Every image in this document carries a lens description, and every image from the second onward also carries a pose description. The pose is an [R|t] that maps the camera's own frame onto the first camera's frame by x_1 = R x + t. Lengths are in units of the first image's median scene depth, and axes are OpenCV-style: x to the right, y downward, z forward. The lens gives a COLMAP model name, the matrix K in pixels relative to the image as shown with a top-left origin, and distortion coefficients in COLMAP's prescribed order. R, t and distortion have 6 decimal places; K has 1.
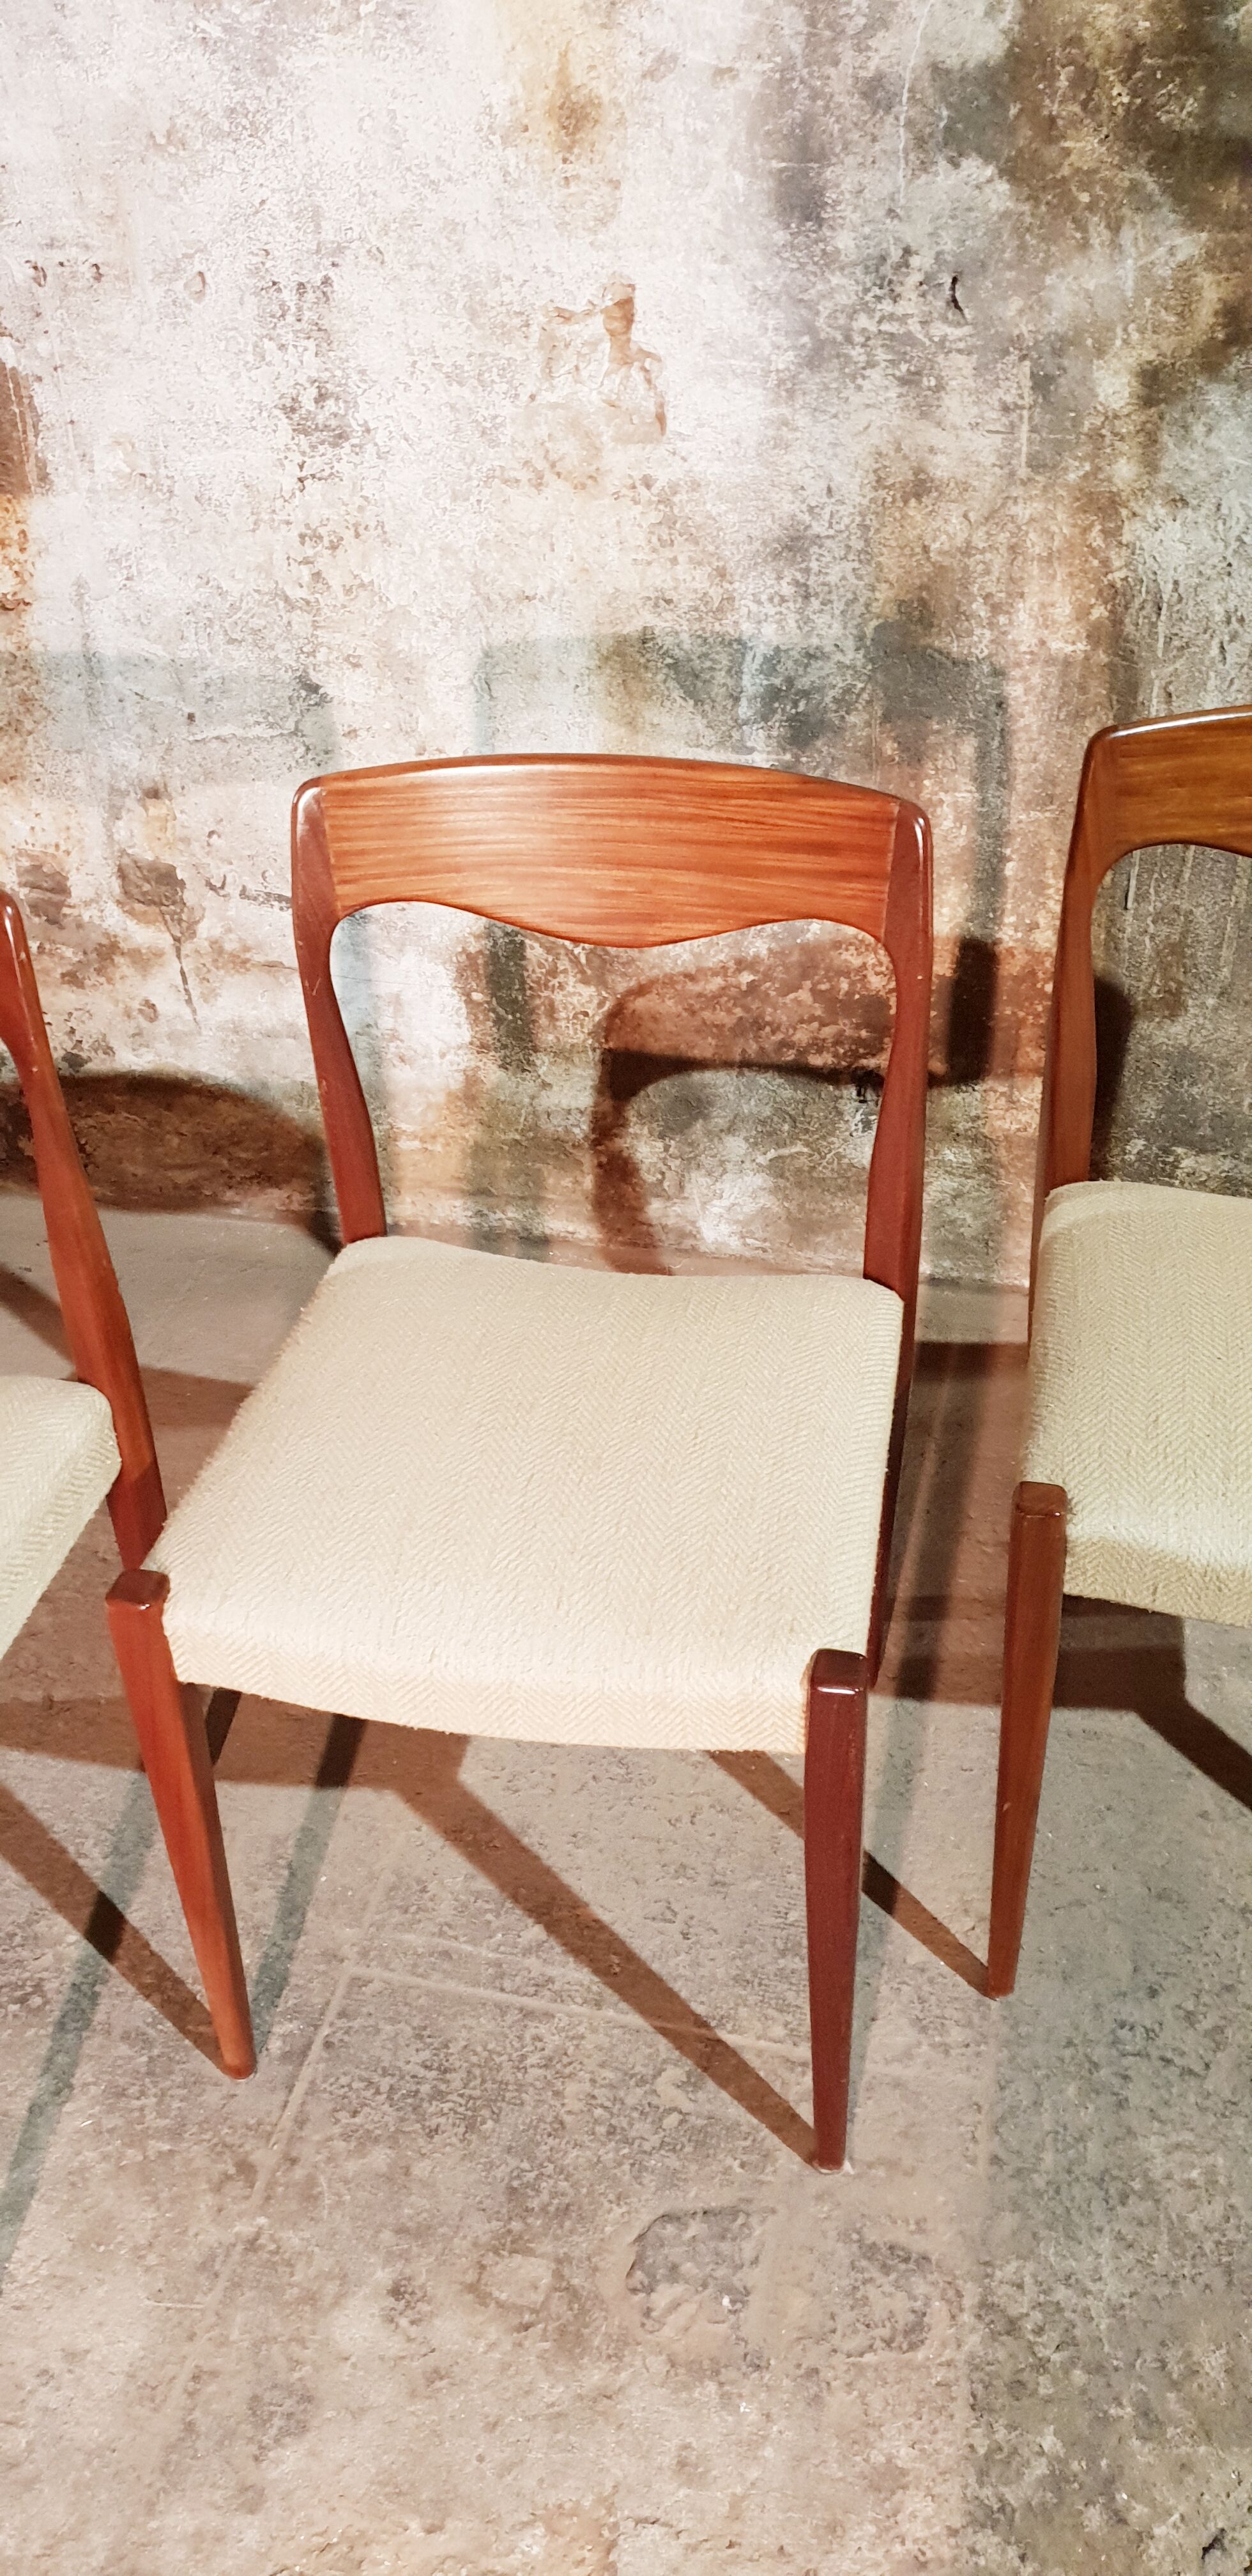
lens RADIAL K [[2019.1, 0, 649.0], [0, 2019.1, 1312.6], [0, 0, 1]] dist [-0.005833, 0.035480]
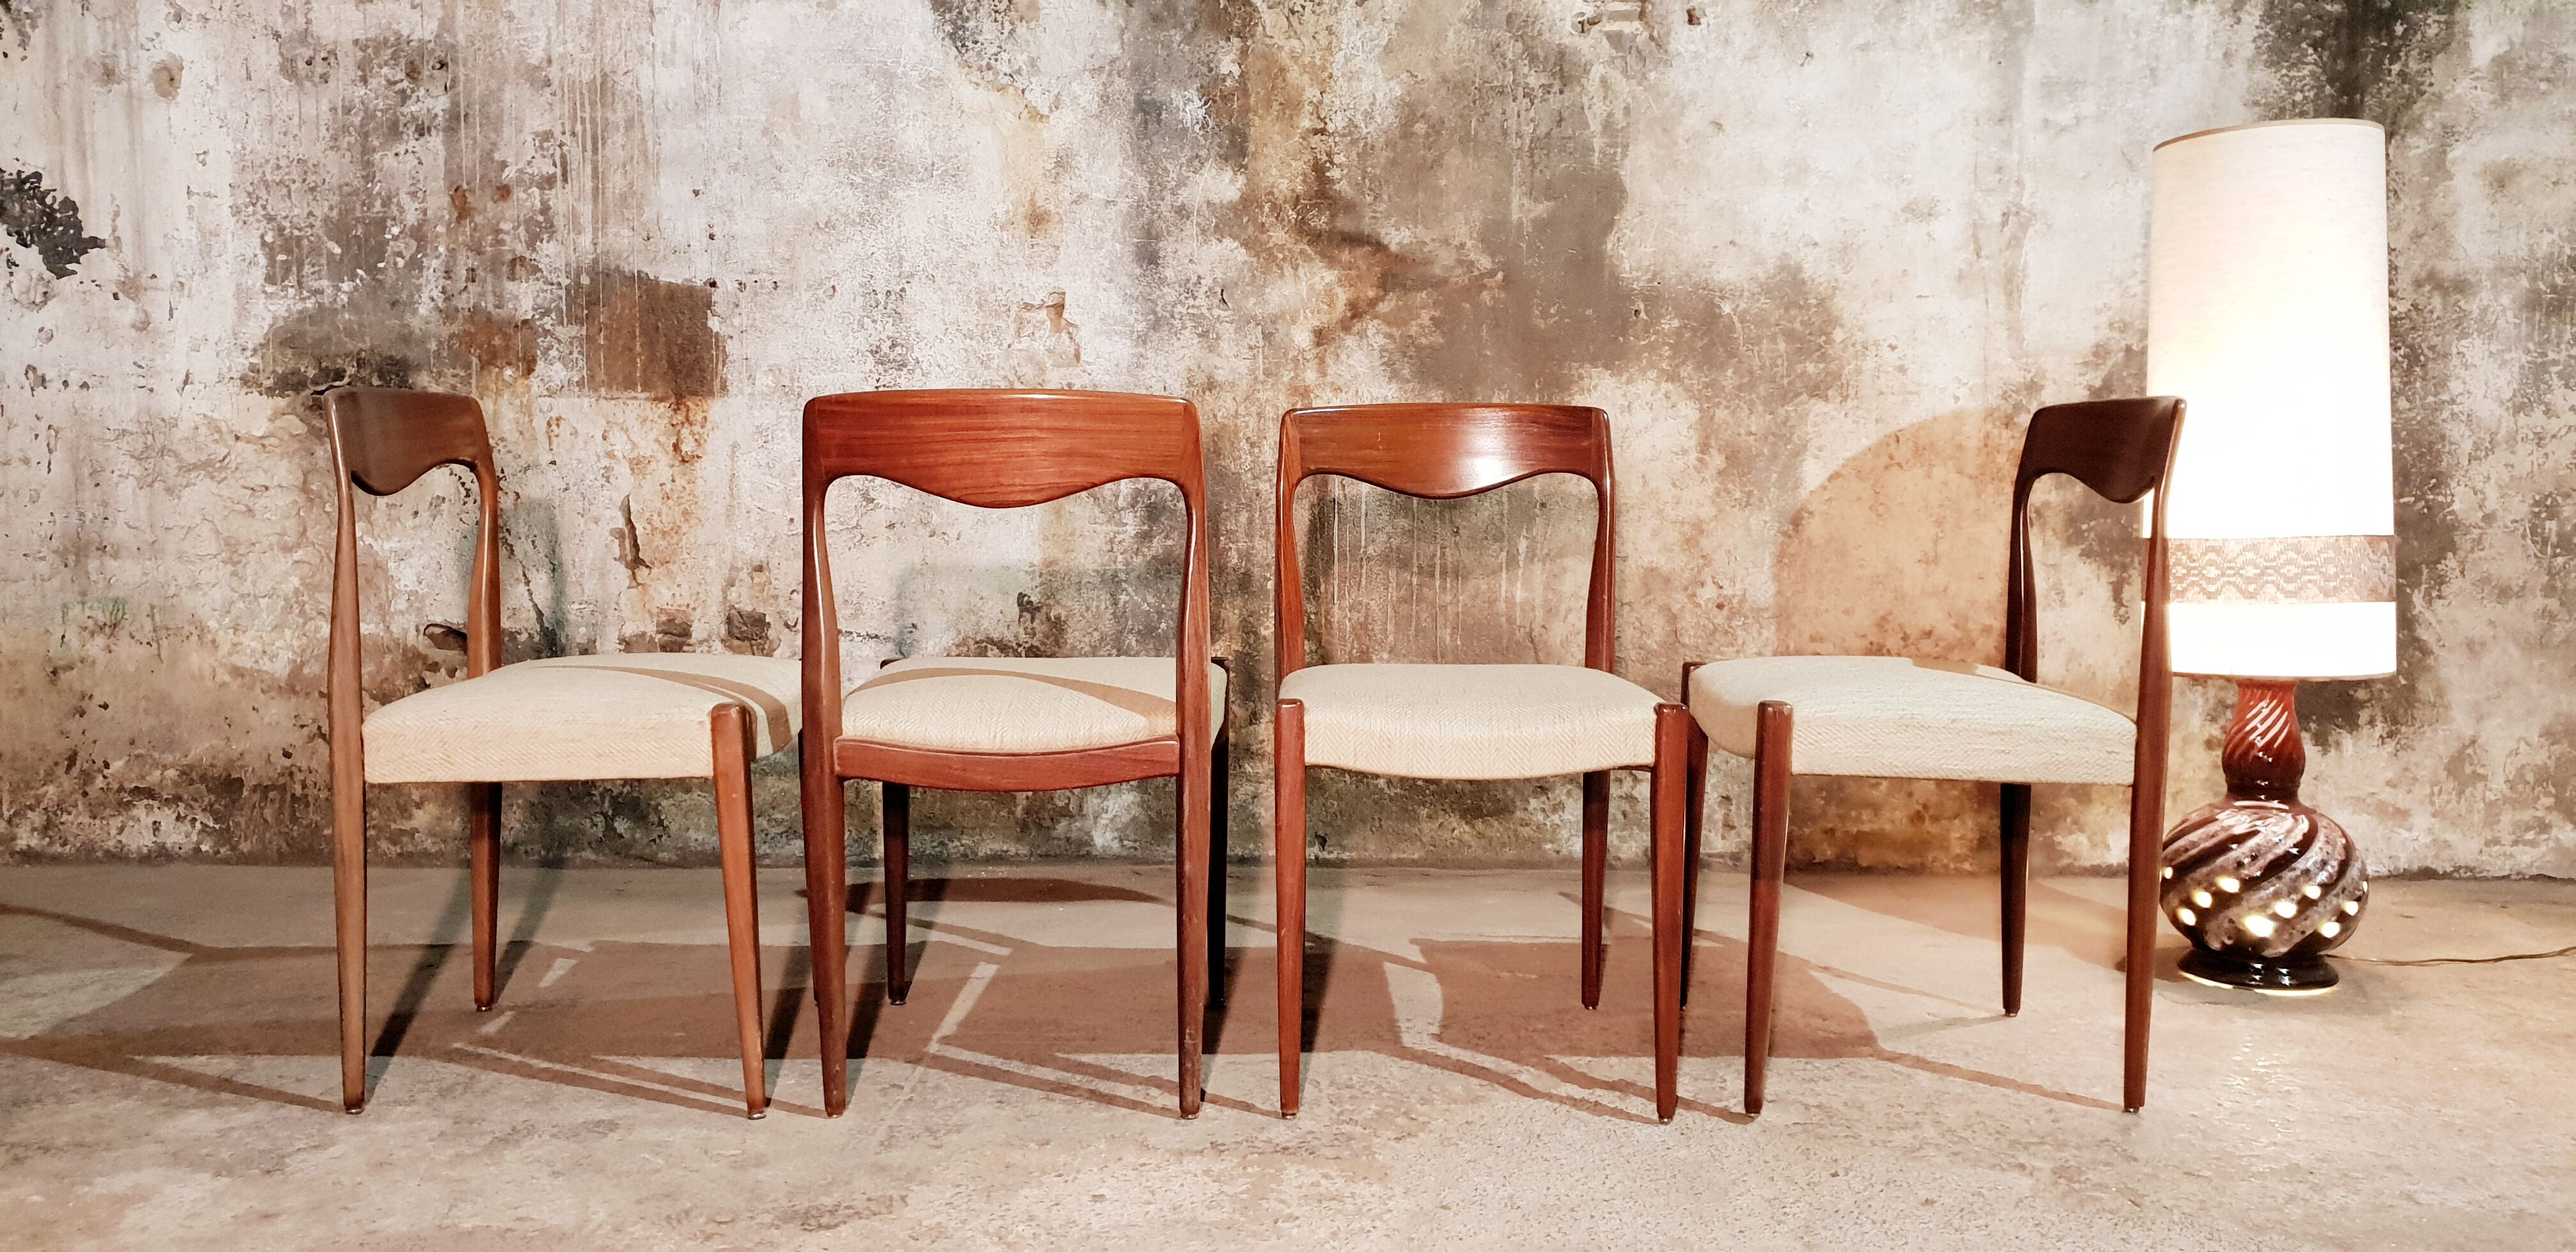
lens RADIAL K [[2017.6, 0, 1294.7], [0, 2017.6, 581.4], [0, 0, 1]] dist [0.034133, -0.030442]
pose [[0.978765, 0.018879, 0.204113, -0.188656], [0.088206, 0.860057, -0.502515, 0.775889], [-0.185036, 0.509848, 0.840129, -0.589586]]
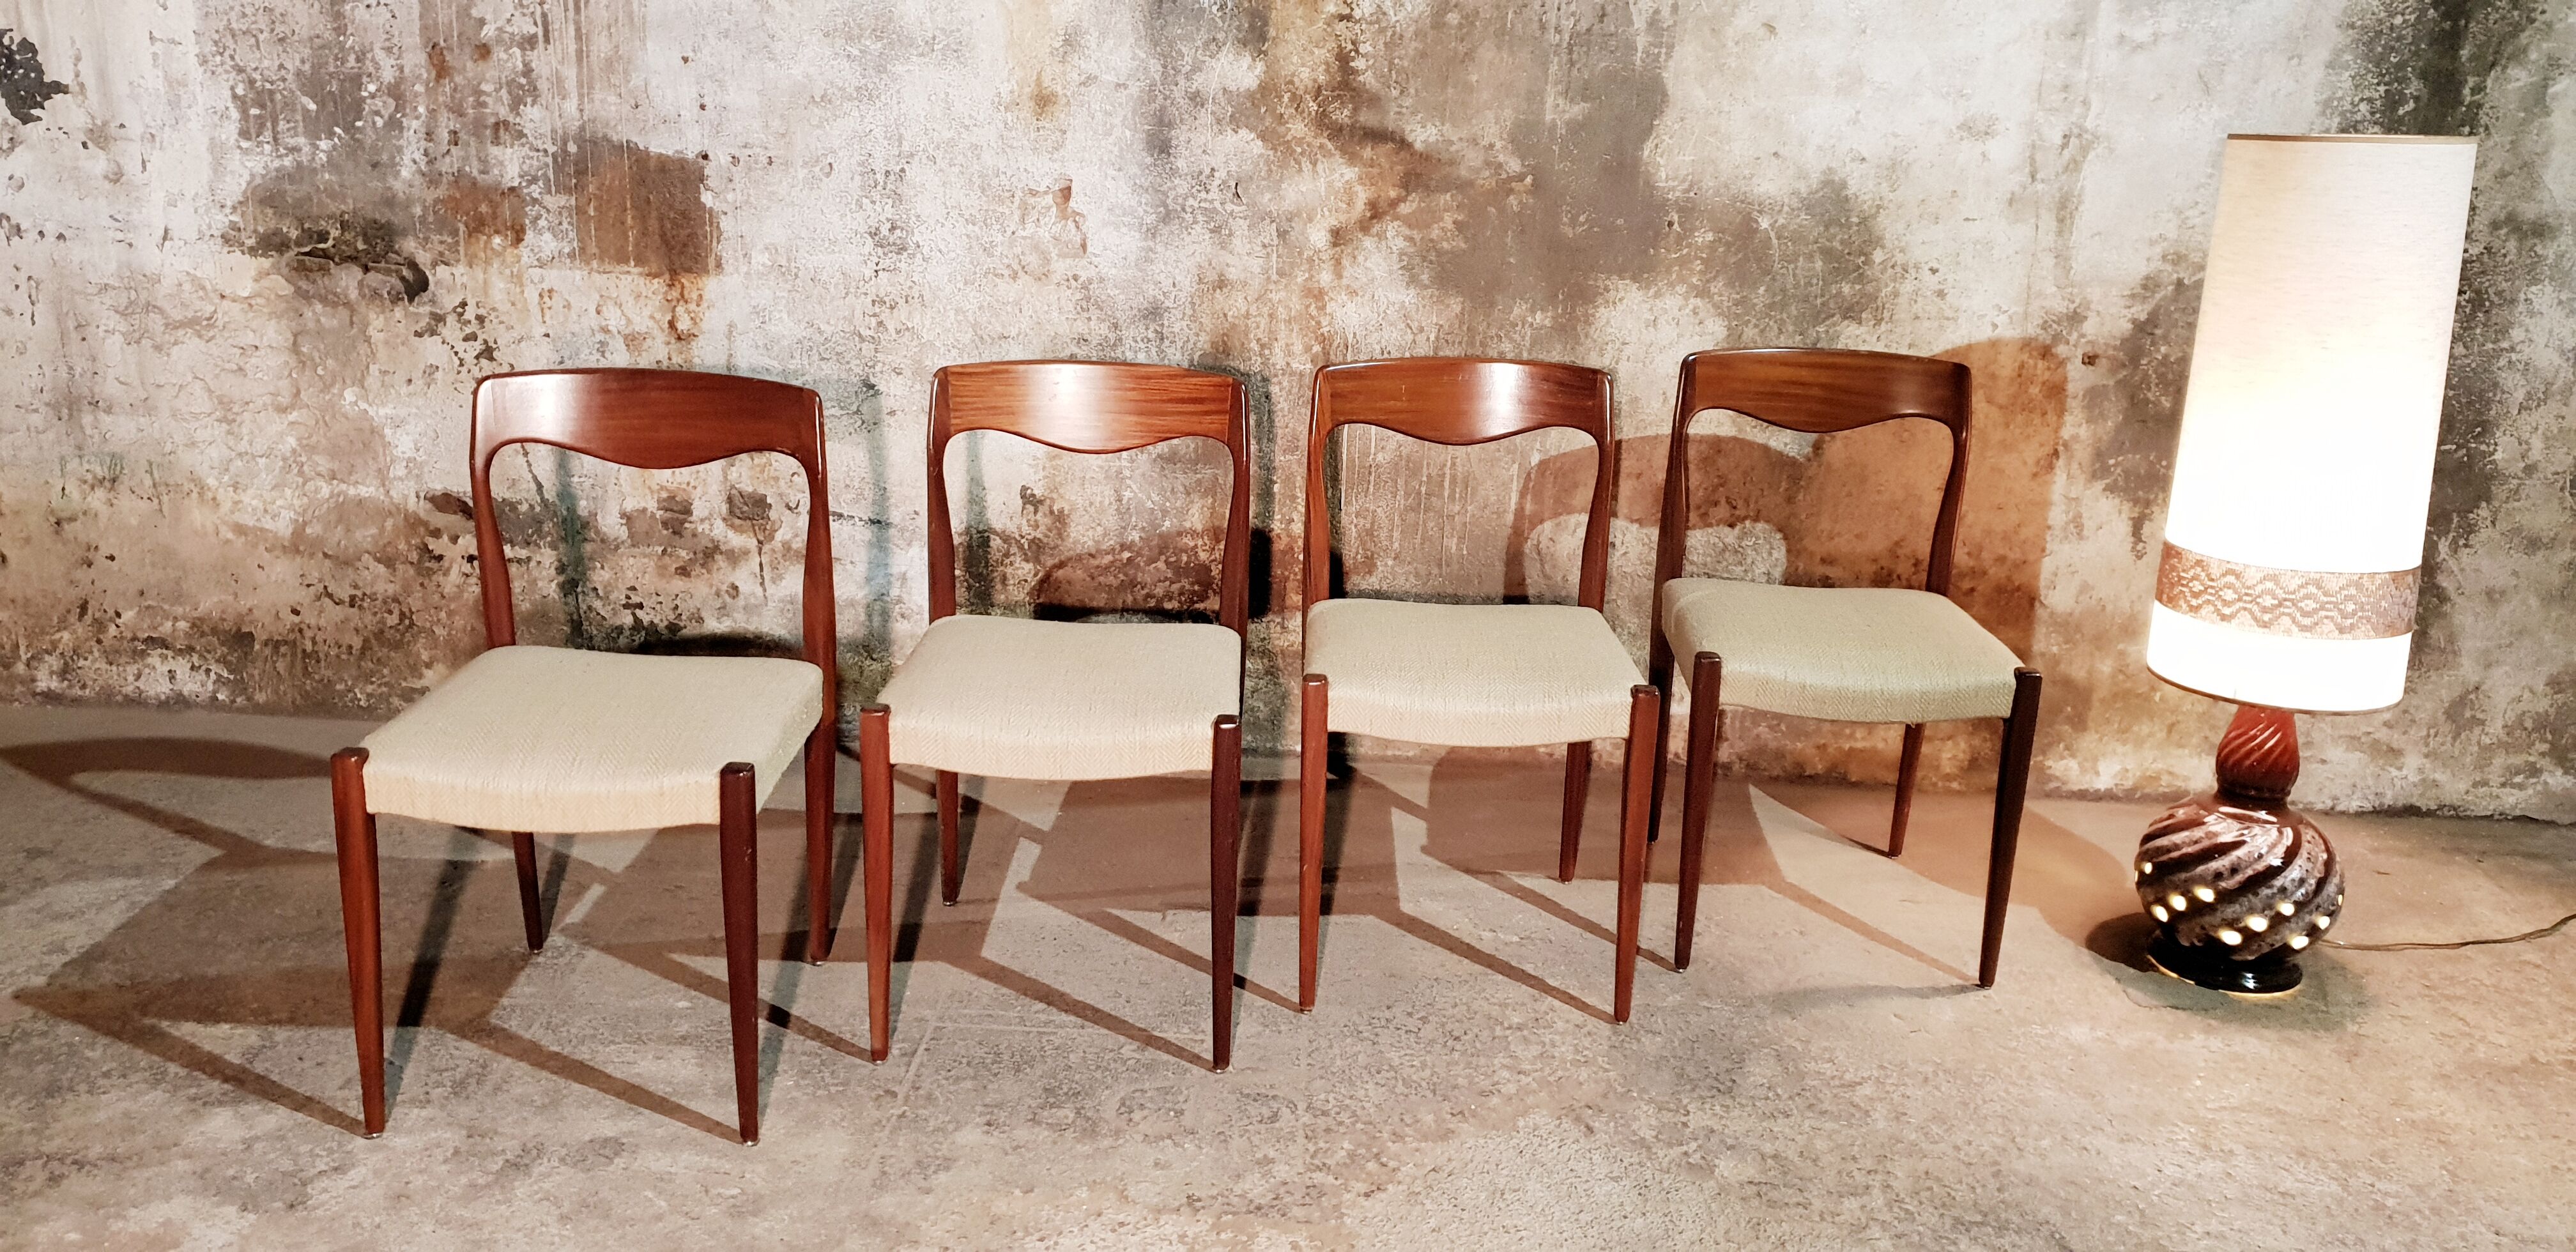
lens RADIAL K [[2014.9, 0, 1292.8], [0, 2014.9, 581.5], [0, 0, 1]] dist [0.000643, 0.041922]
pose [[0.980353, 0.013689, 0.196776, -0.173343], [0.050908, 0.946233, -0.319455, 0.479748], [-0.190569, 0.323196, 0.926945, -0.696972]]
